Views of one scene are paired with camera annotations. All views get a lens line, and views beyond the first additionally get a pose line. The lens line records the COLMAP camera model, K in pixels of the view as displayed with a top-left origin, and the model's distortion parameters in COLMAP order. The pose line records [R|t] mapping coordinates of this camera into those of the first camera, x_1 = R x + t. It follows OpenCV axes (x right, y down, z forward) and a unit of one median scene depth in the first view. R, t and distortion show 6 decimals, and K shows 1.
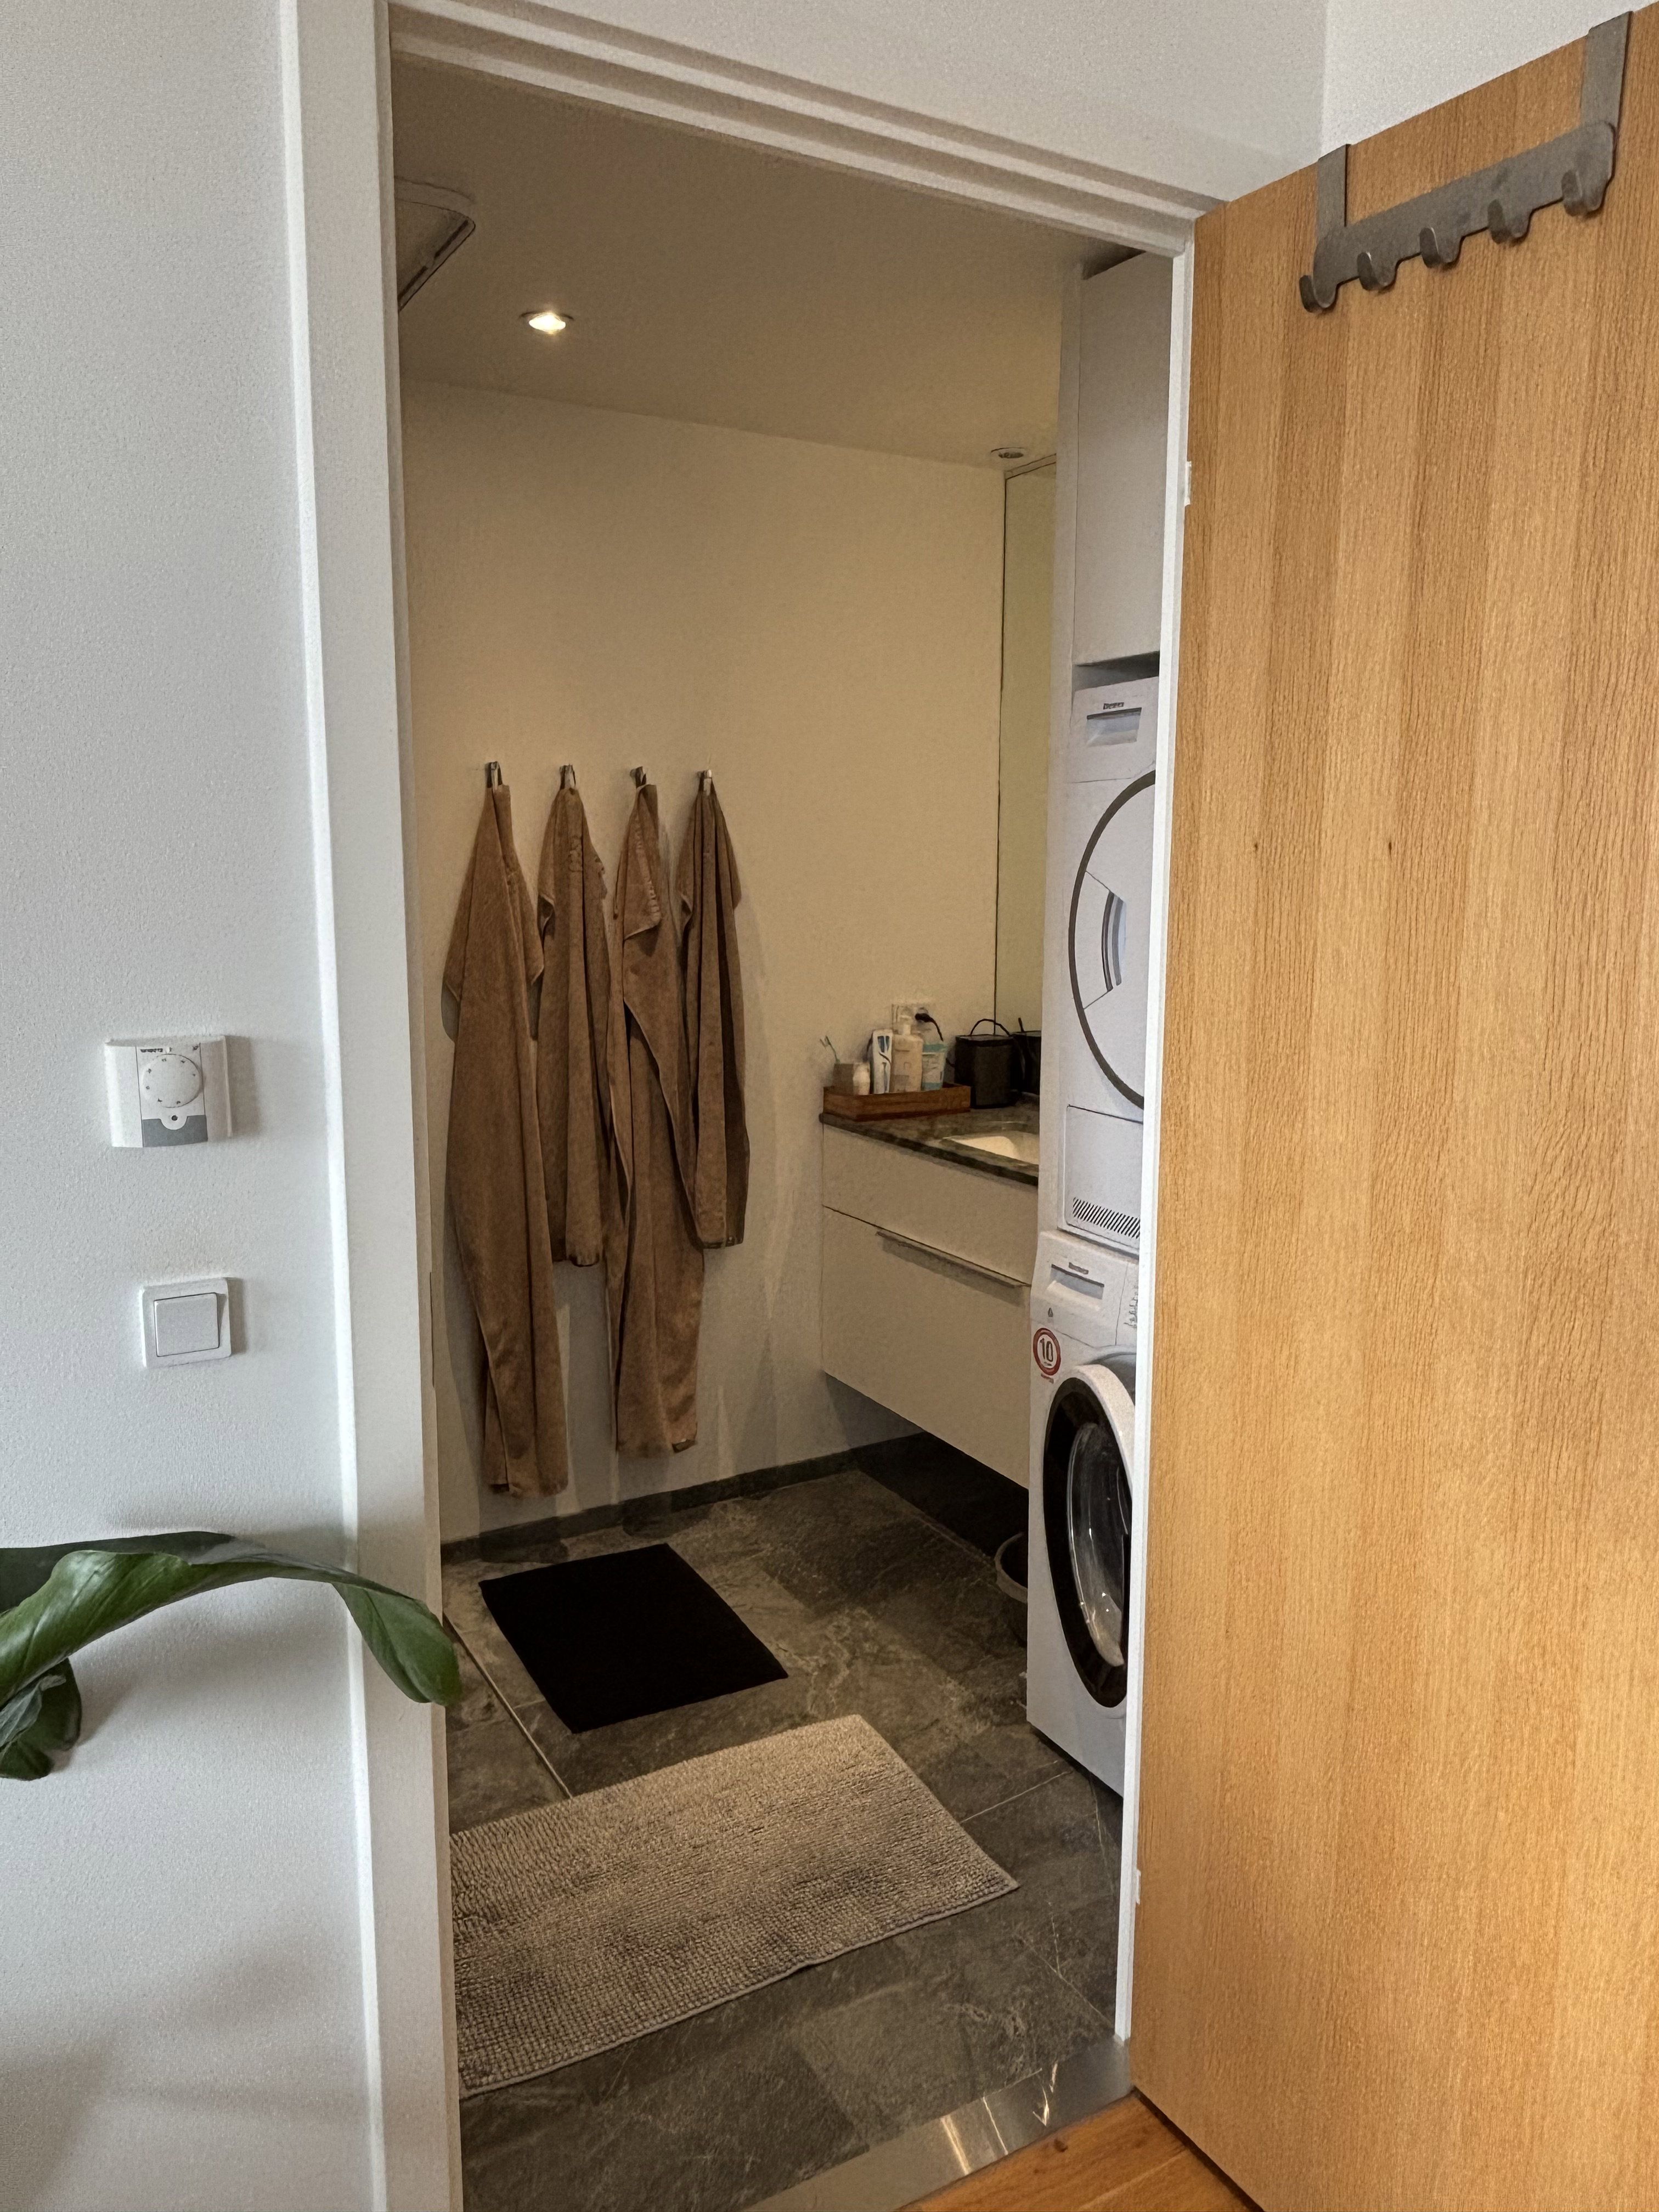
lens RADIAL K [[1585.1, 0, 838.7], [0, 1585.1, 1097.9], [0, 0, 1]] dist [0.032963, 0.000491]
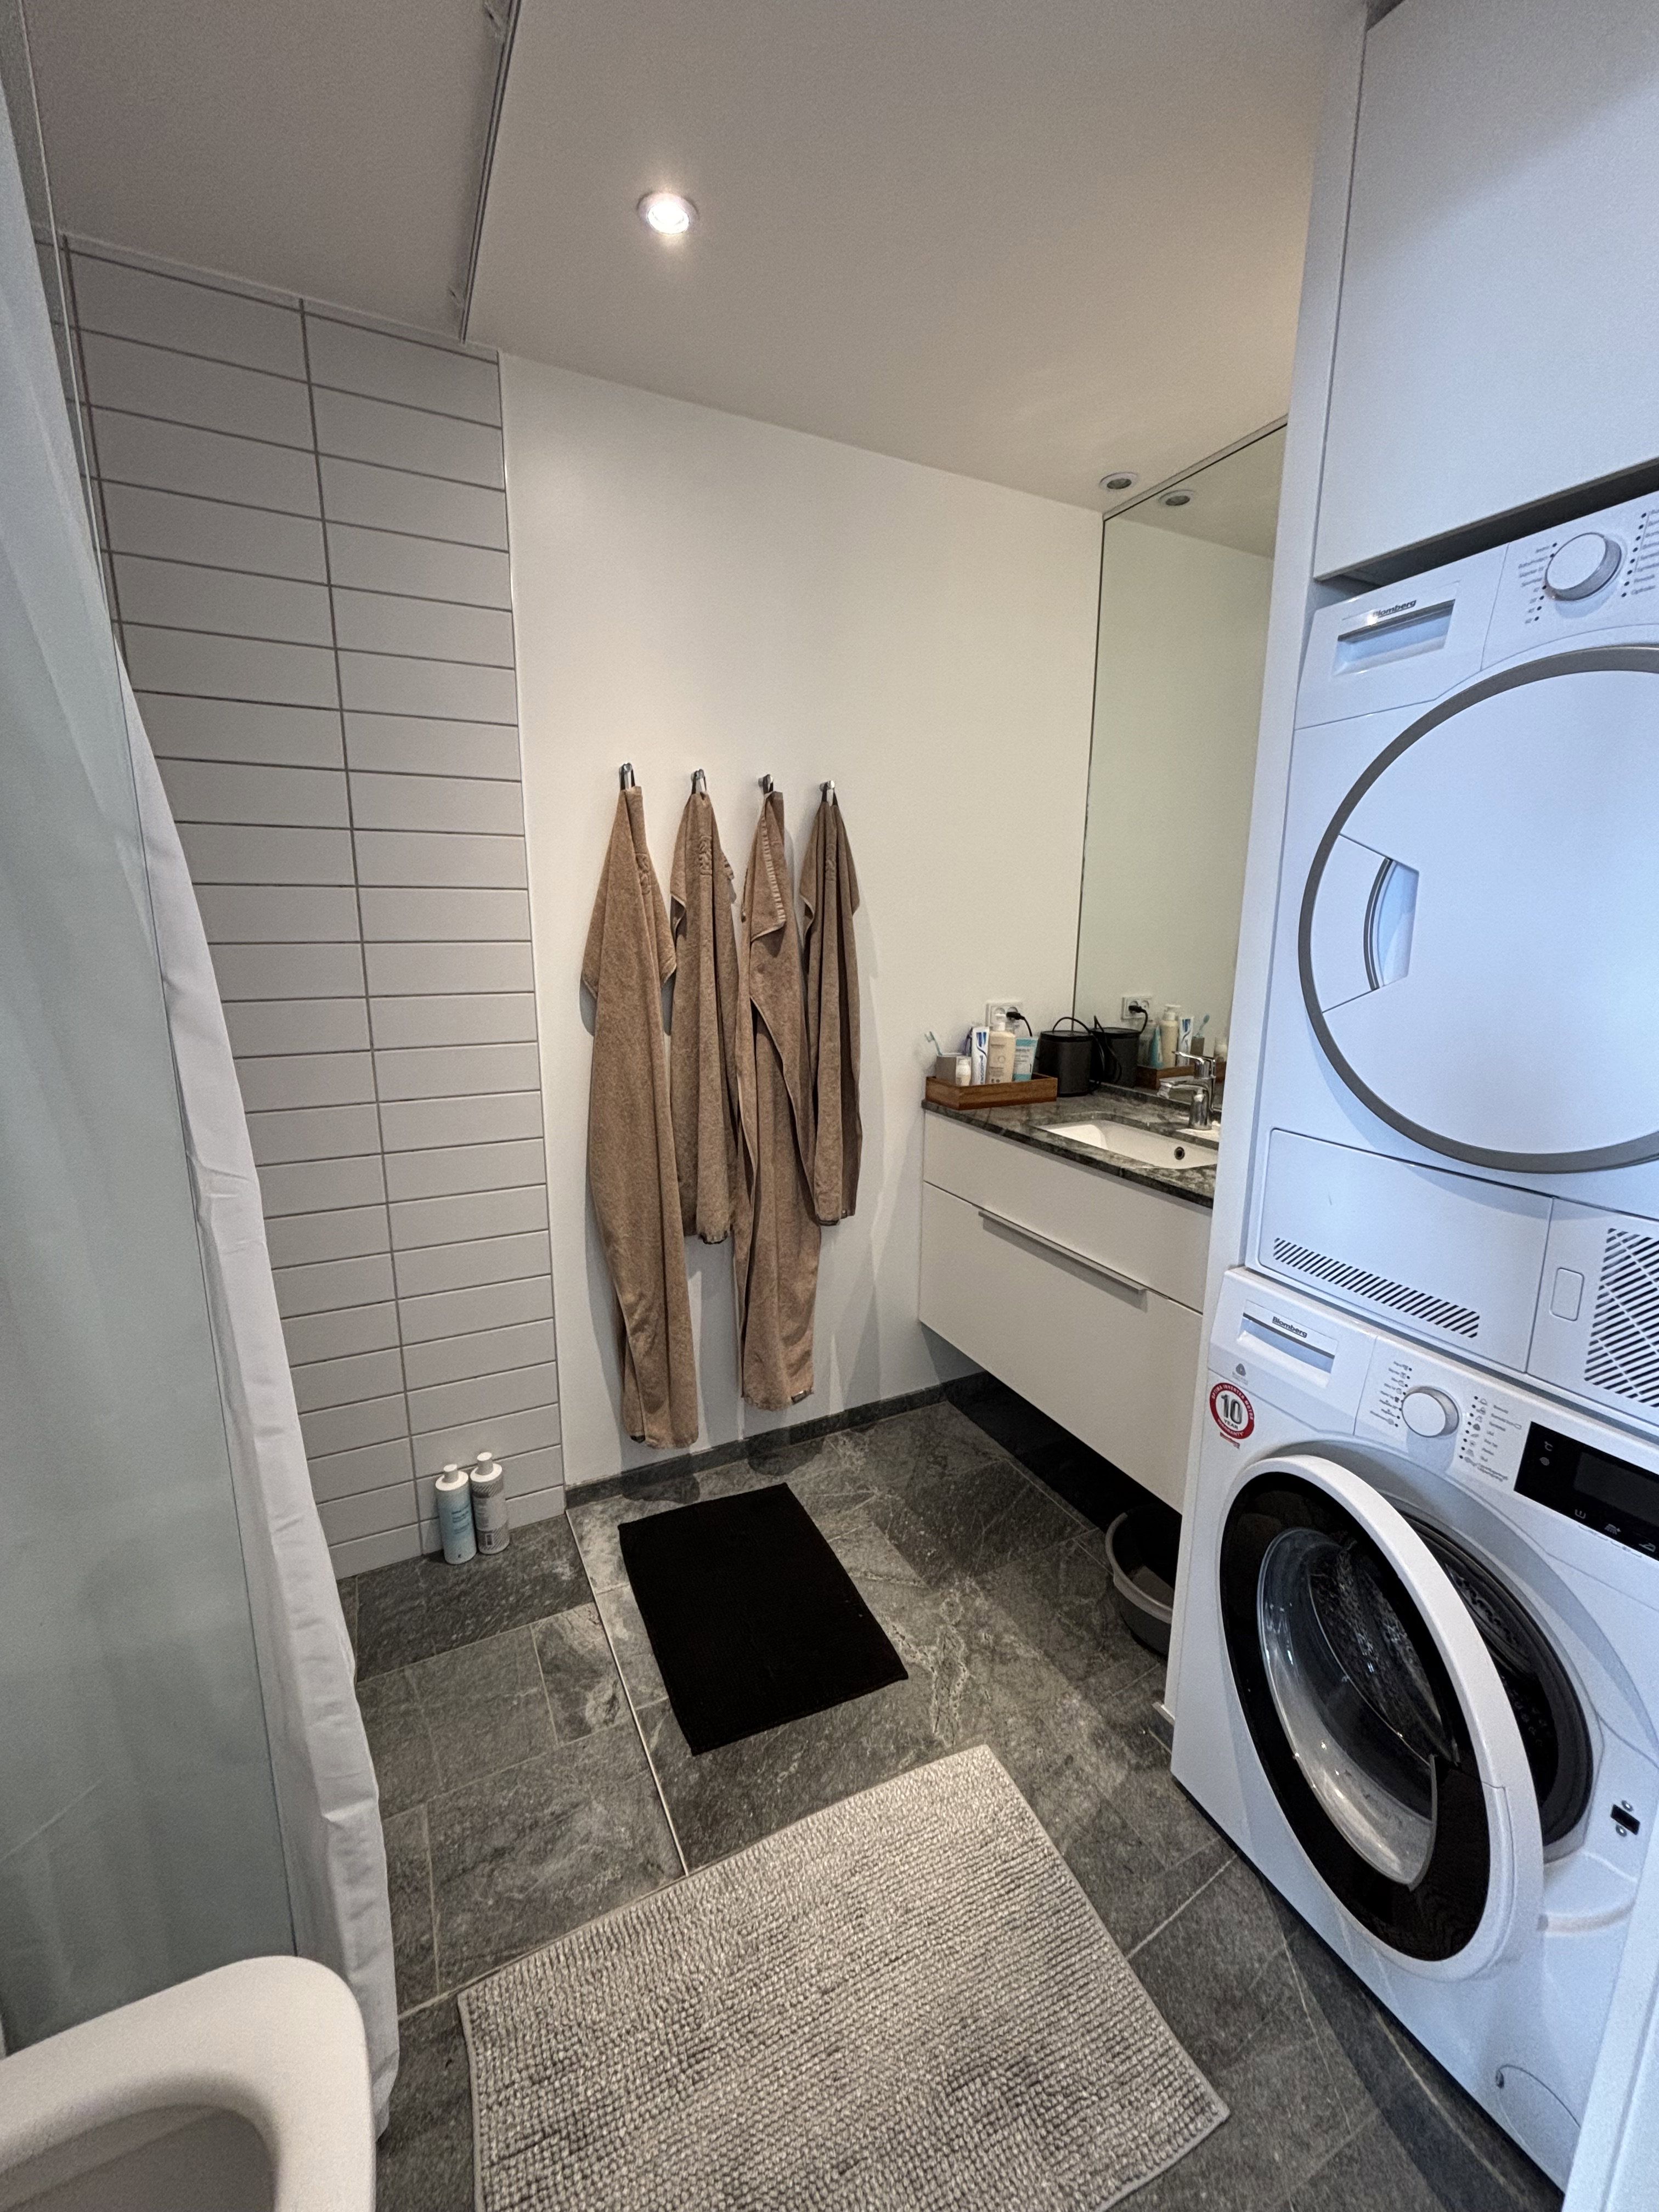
lens RADIAL K [[889.9, 0, 825.7], [0, 889.9, 1113.1], [0, 0, 1]] dist [0.001169, 0.000039]
pose [[0.998373, 0.015541, -0.054855, -0.050393], [-0.011955, 0.997807, 0.065102, -0.023614], [0.055746, -0.064341, 0.996370, 0.396665]]
